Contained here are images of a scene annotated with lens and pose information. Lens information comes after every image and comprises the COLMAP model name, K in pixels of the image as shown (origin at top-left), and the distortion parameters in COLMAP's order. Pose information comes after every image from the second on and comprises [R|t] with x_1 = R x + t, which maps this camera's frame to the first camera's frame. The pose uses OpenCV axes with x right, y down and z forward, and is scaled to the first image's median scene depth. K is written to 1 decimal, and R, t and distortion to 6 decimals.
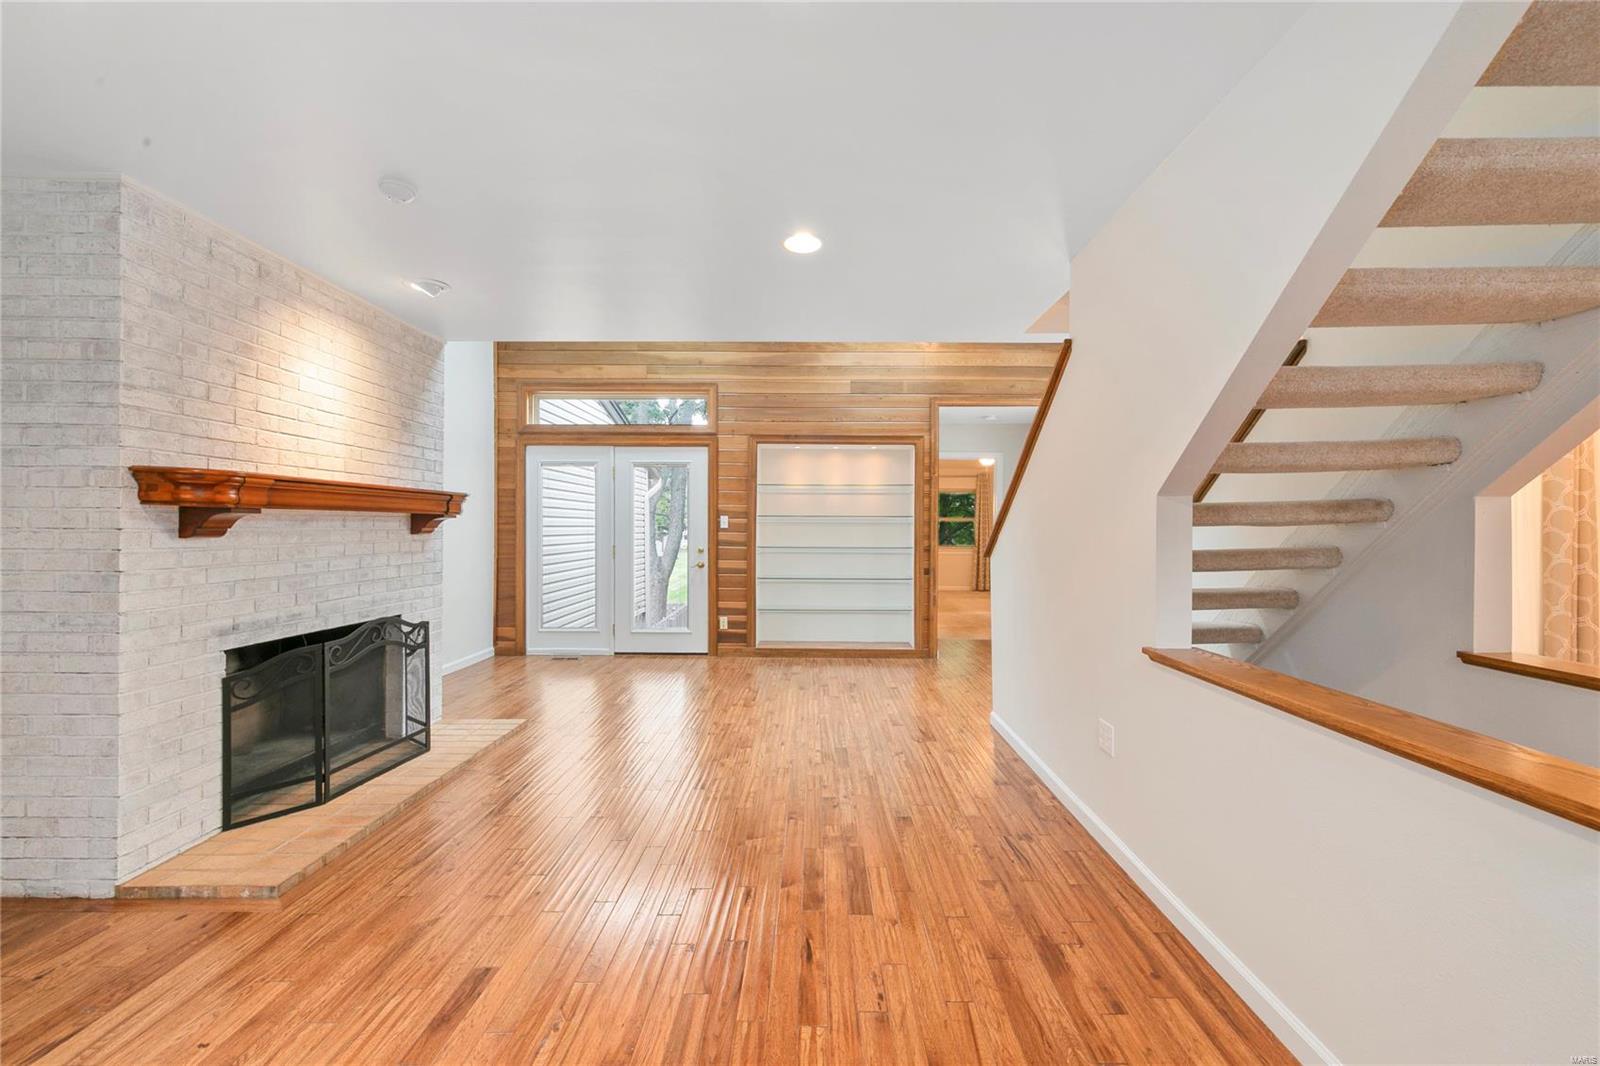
lens RADIAL K [[632.6, 0, 803.2], [0, 632.6, 529.1], [0, 0, 1]] dist [0.008395, -0.000098]
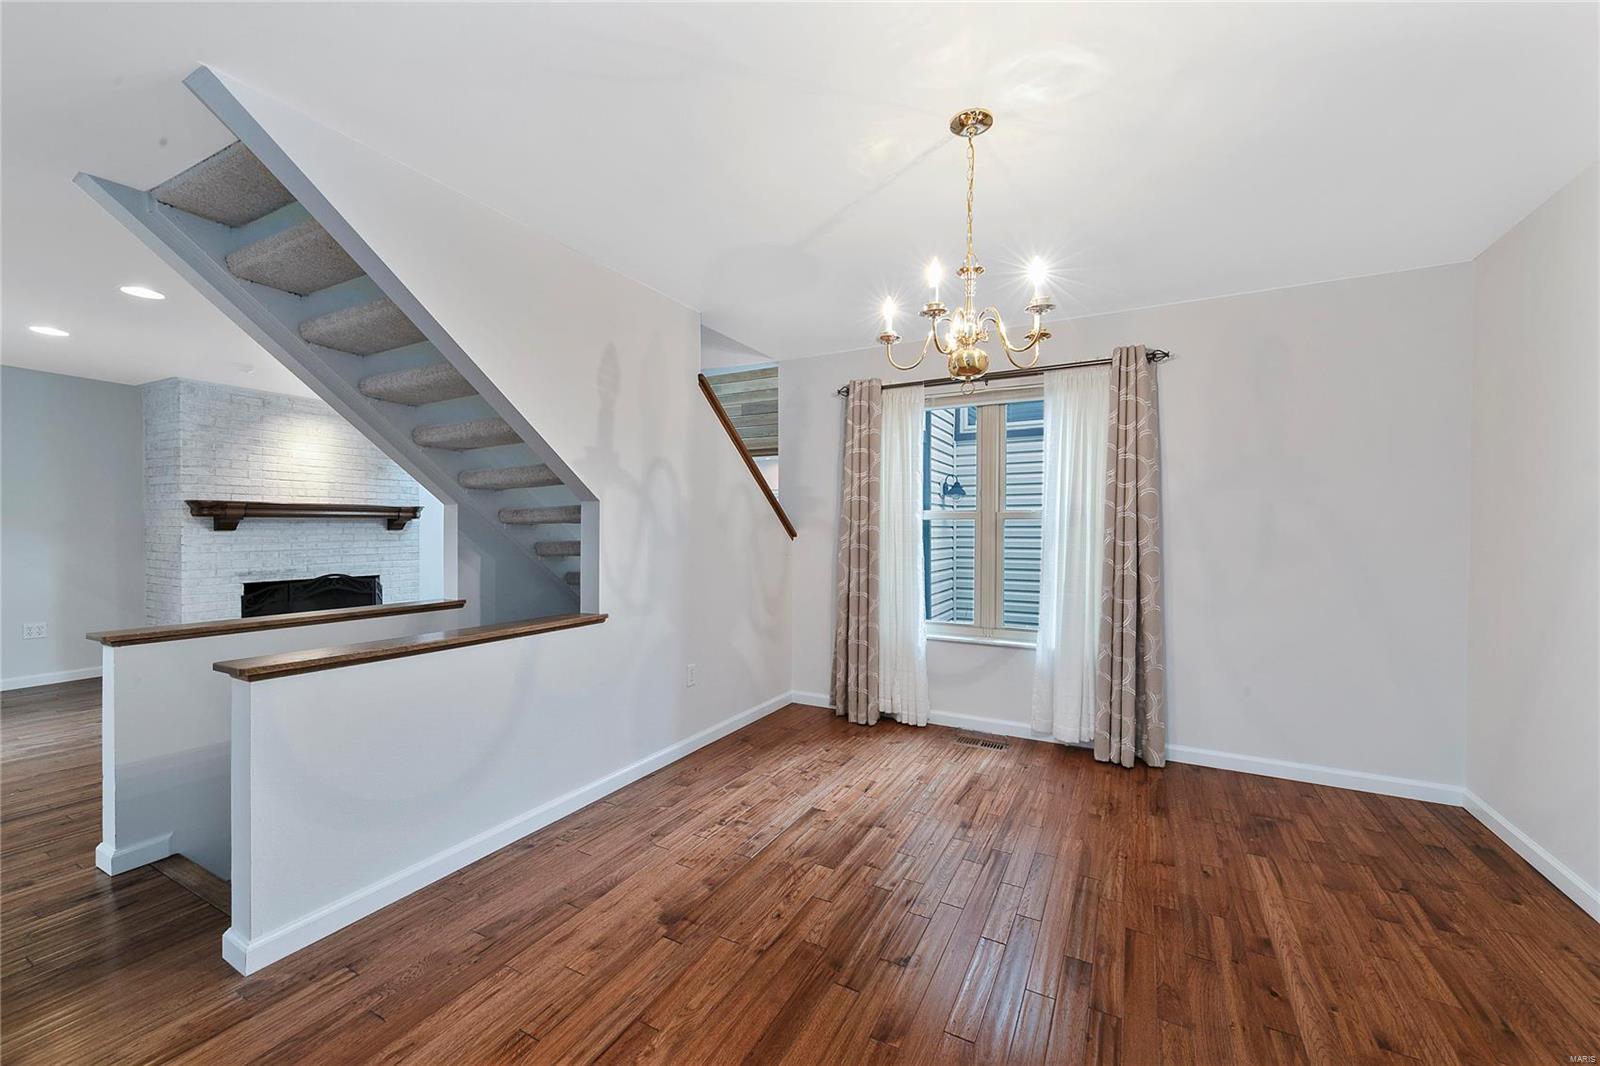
lens RADIAL K [[632.6, 0, 813.7], [0, 632.6, 535.2], [0, 0, 1]] dist [0.008395, -0.000098]
pose [[0.889609, 0.004227, -0.456704, 1.267210], [-0.000002, 0.999957, 0.009250, 0.005440], [0.456724, -0.008228, 0.889571, -0.023007]]
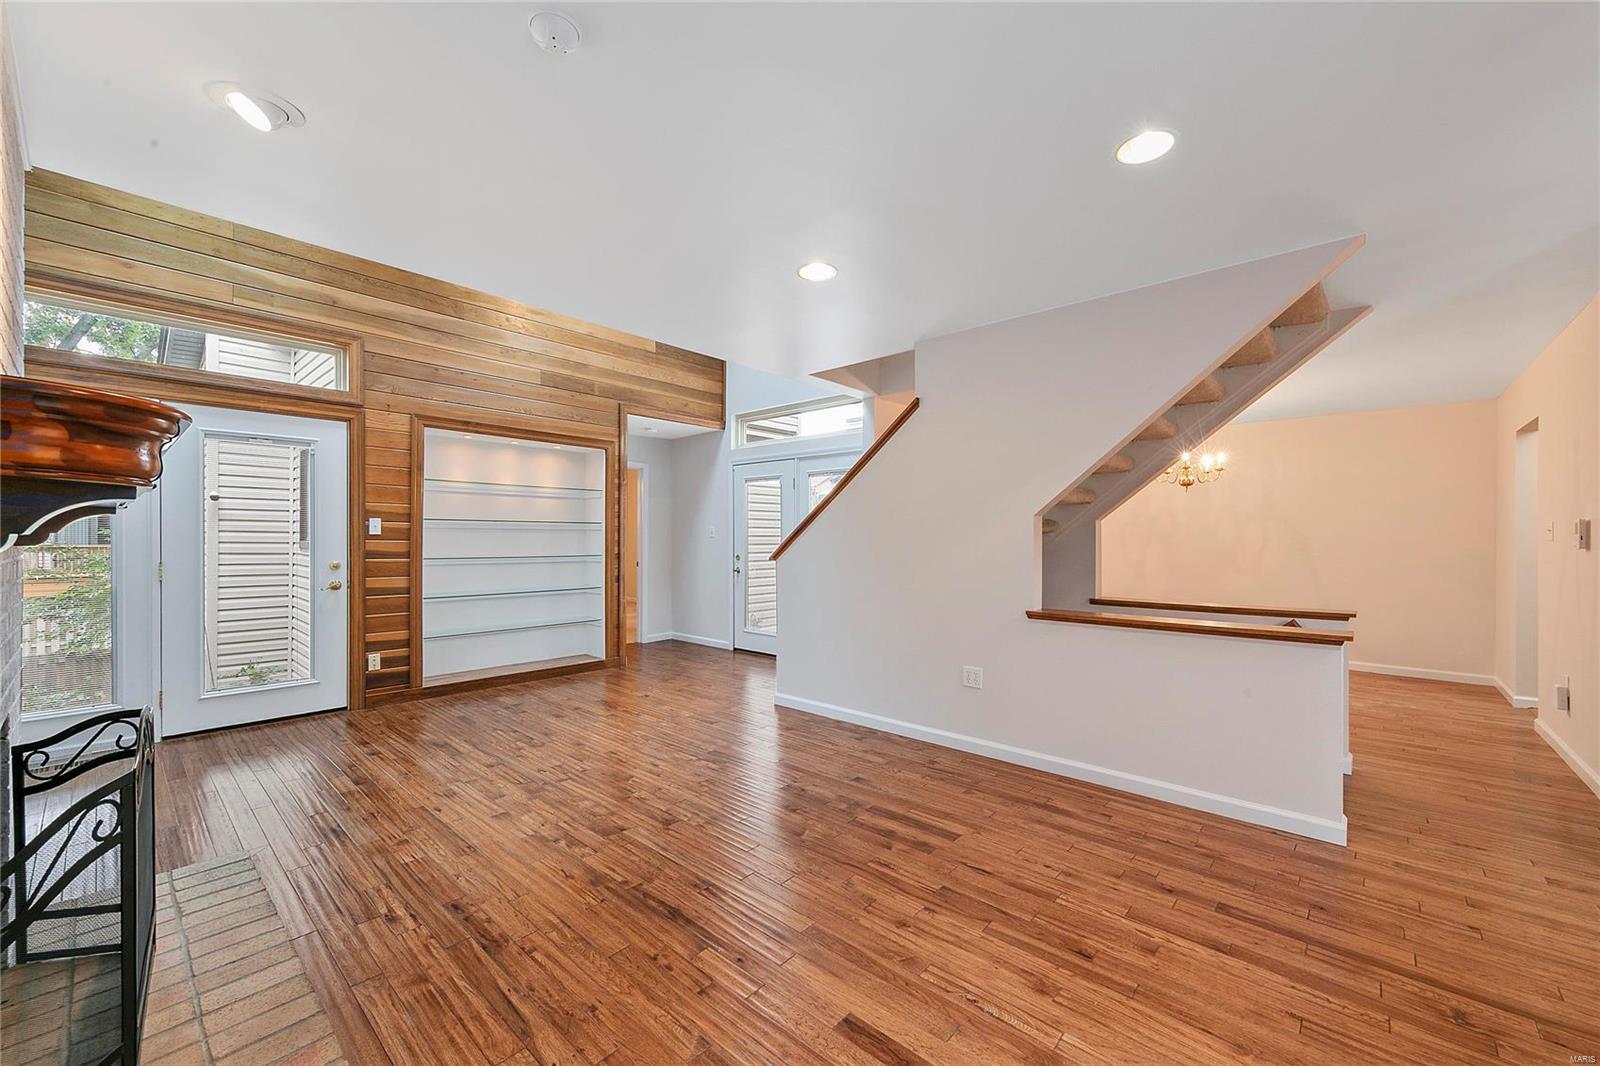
lens RADIAL K [[632.6, 0, 797.8], [0, 632.6, 537.9], [0, 0, 1]] dist [0.008395, -0.000098]
pose [[0.660517, -0.001509, 0.750809, -0.609612], [-0.000551, 0.999997, 0.002494, 0.000622], [-0.750811, -0.002061, 0.660514, 0.226794]]
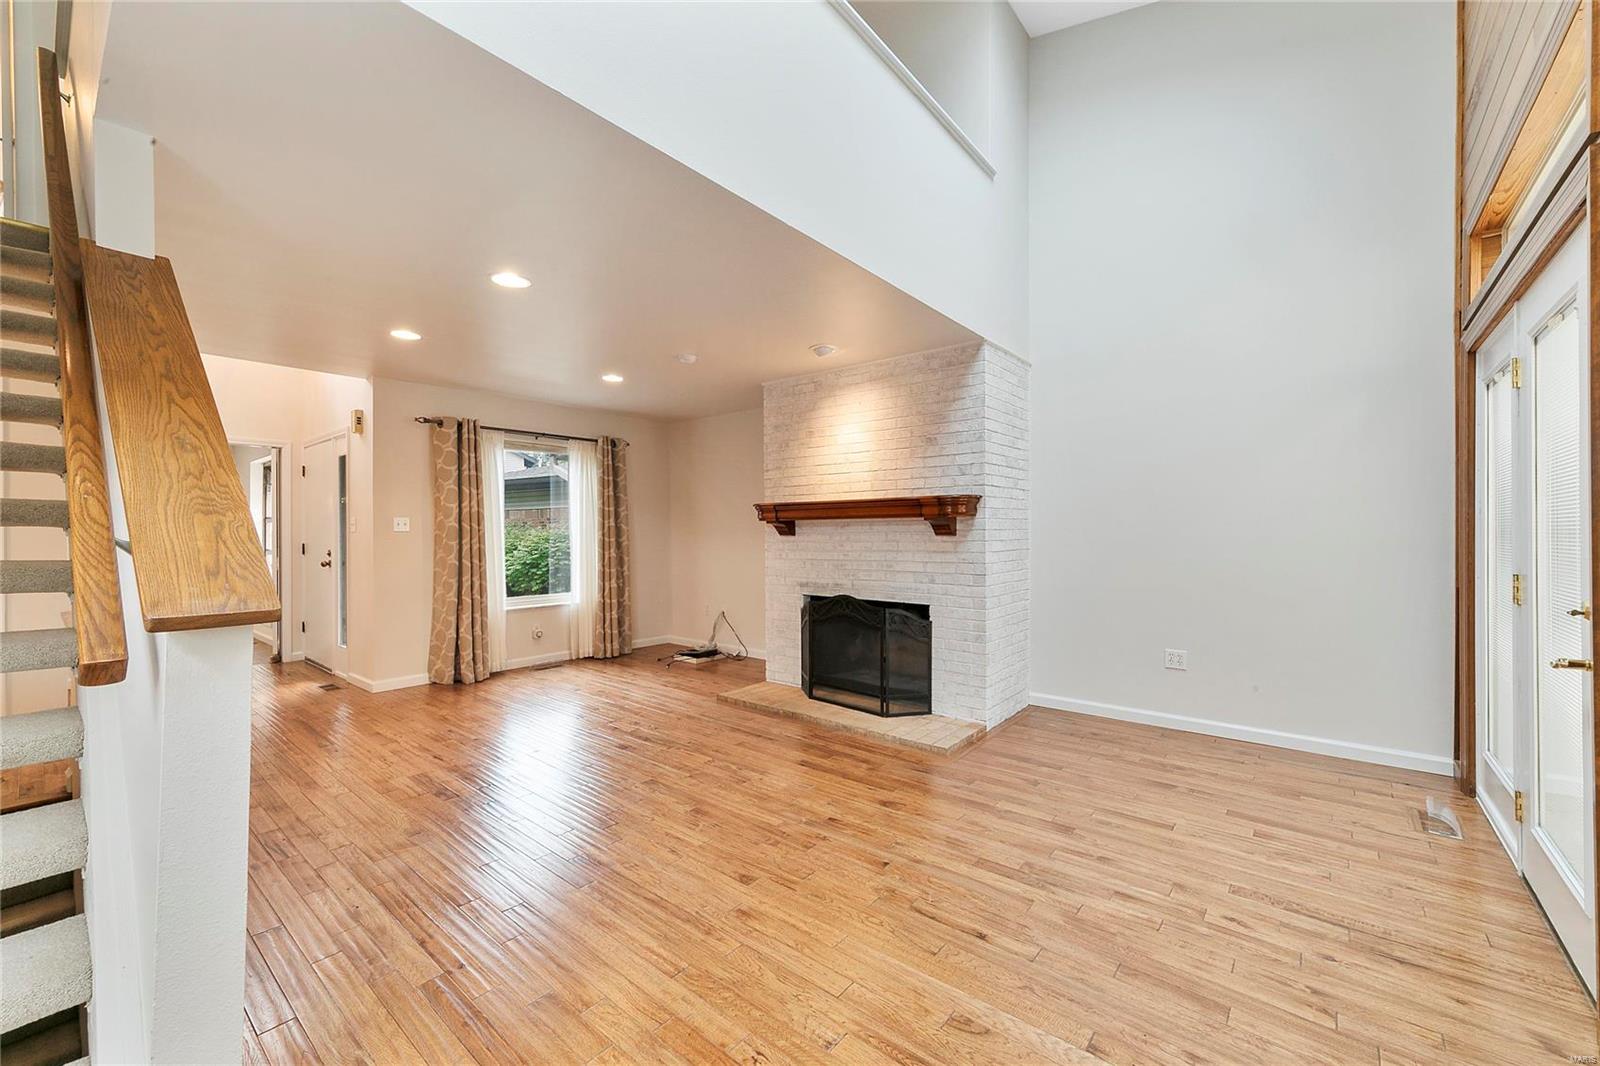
lens RADIAL K [[632.6, 0, 806.4], [0, 632.6, 532.9], [0, 0, 1]] dist [0.008395, -0.000098]
pose [[-0.621439, 0.001498, -0.783461, 0.412064], [0.001571, 0.999999, 0.000665, 0.002133], [0.783461, -0.000818, -0.621441, 1.556558]]
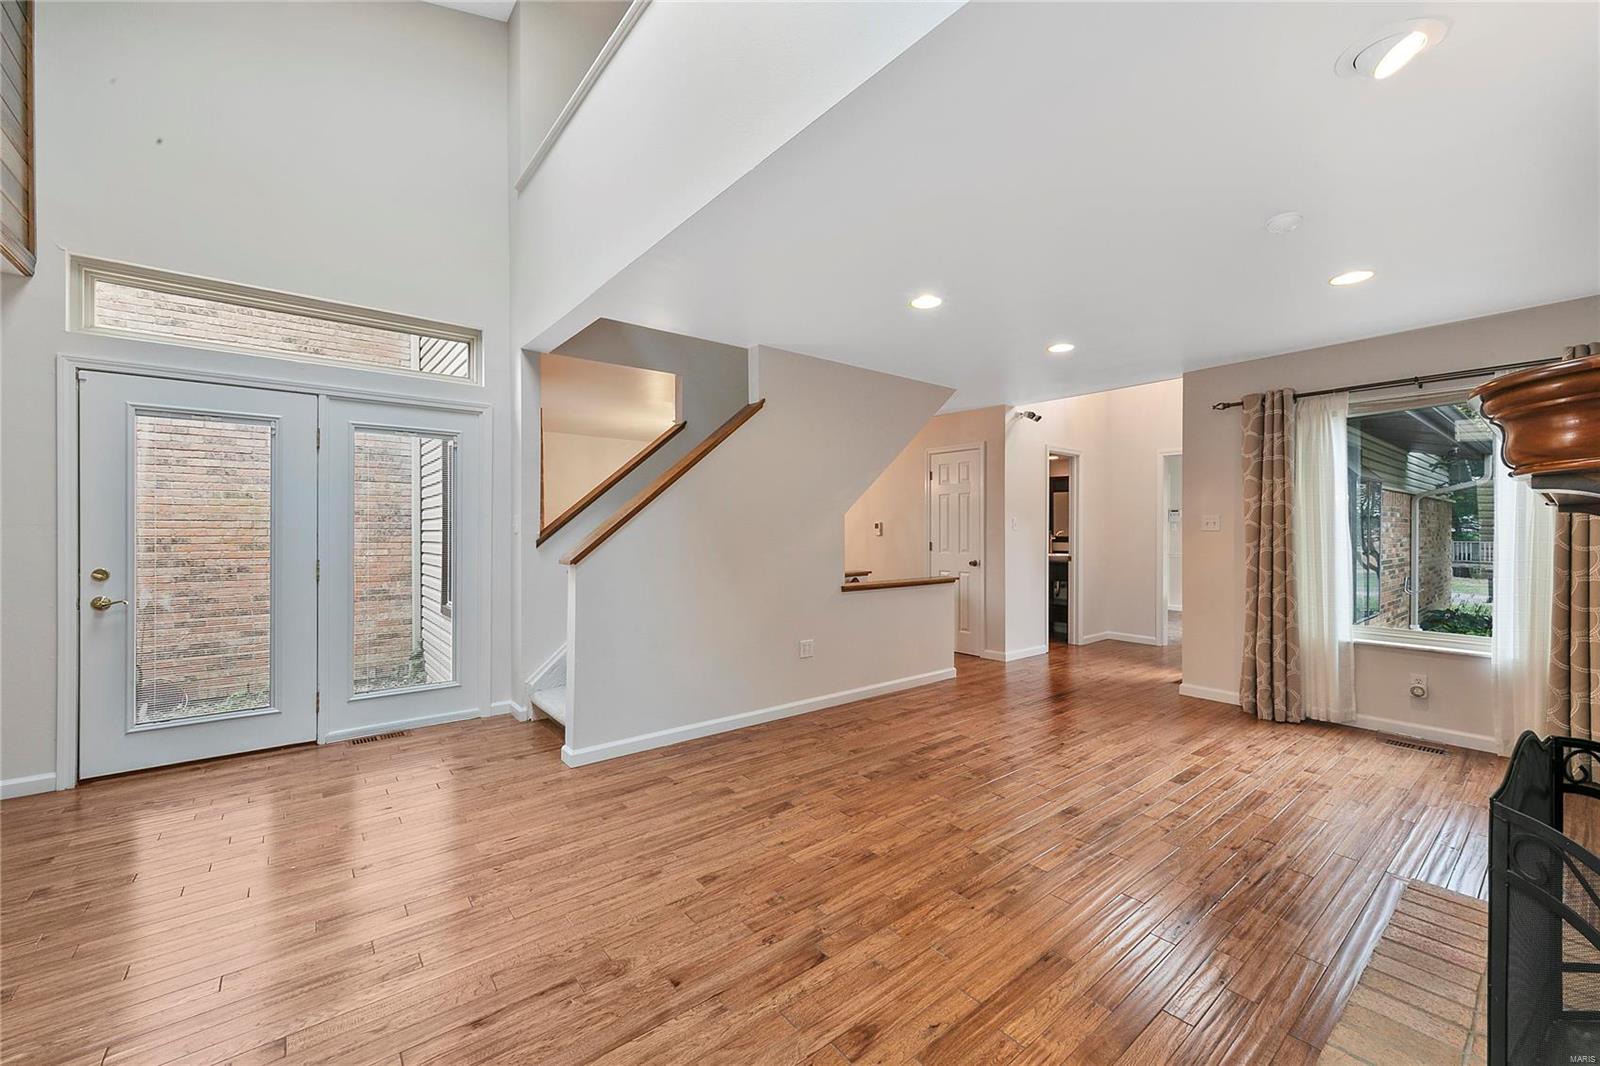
lens RADIAL K [[632.6, 0, 810.8], [0, 632.6, 532.3], [0, 0, 1]] dist [0.008395, -0.000098]
pose [[-0.645358, -0.005794, 0.763859, -0.591207], [-0.002491, 0.999982, 0.005480, -0.003216], [-0.763876, 0.001634, -0.645360, 1.447445]]
